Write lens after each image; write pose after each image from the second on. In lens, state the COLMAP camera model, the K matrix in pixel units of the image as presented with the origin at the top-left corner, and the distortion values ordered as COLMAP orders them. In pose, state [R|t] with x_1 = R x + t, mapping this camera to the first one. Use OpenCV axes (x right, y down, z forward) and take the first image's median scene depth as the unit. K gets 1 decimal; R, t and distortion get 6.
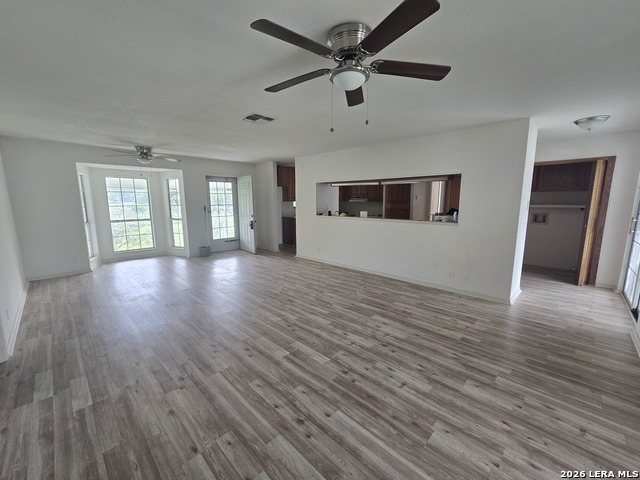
lens RADIAL K [[263.7, 0, 317.0], [0, 263.7, 240.4], [0, 0, 1]] dist [-0.010543, 0.000935]
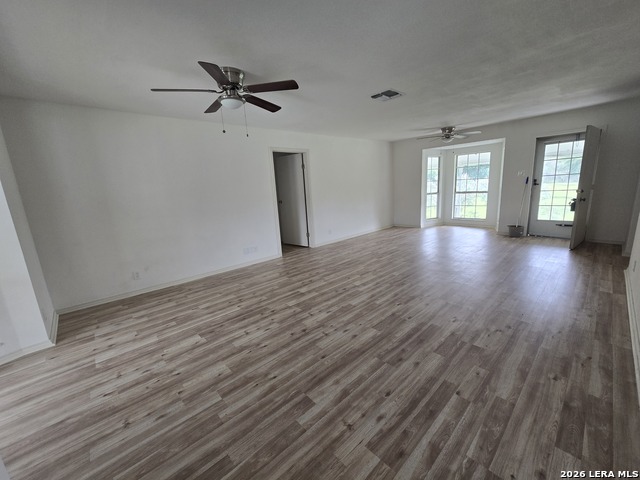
lens RADIAL K [[263.7, 0, 317.0], [0, 263.7, 240.4], [0, 0, 1]] dist [-0.010543, 0.000935]
pose [[-0.048108, 0.210873, -0.976329, 1.146363], [-0.097691, 0.971781, 0.214705, -0.130808], [0.994053, 0.105708, -0.026150, 1.062473]]
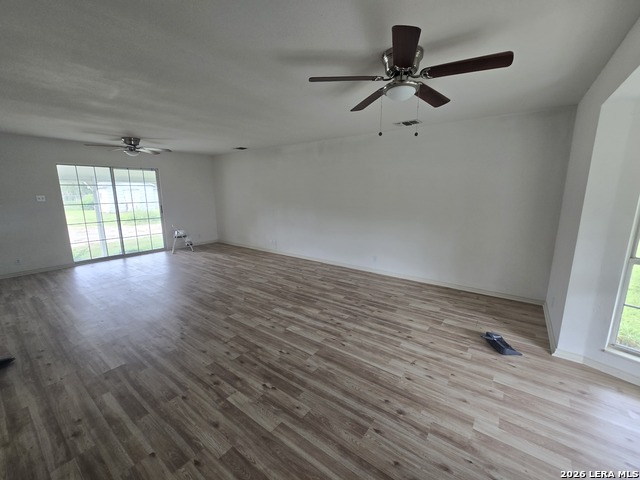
lens RADIAL K [[263.7, 0, 317.0], [0, 263.7, 240.4], [0, 0, 1]] dist [-0.010543, 0.000935]
pose [[-0.989096, 0.047160, -0.139515, 0.553071], [-0.006222, 0.933112, 0.359533, -0.251272], [0.147138, 0.356481, -0.922644, 1.597680]]
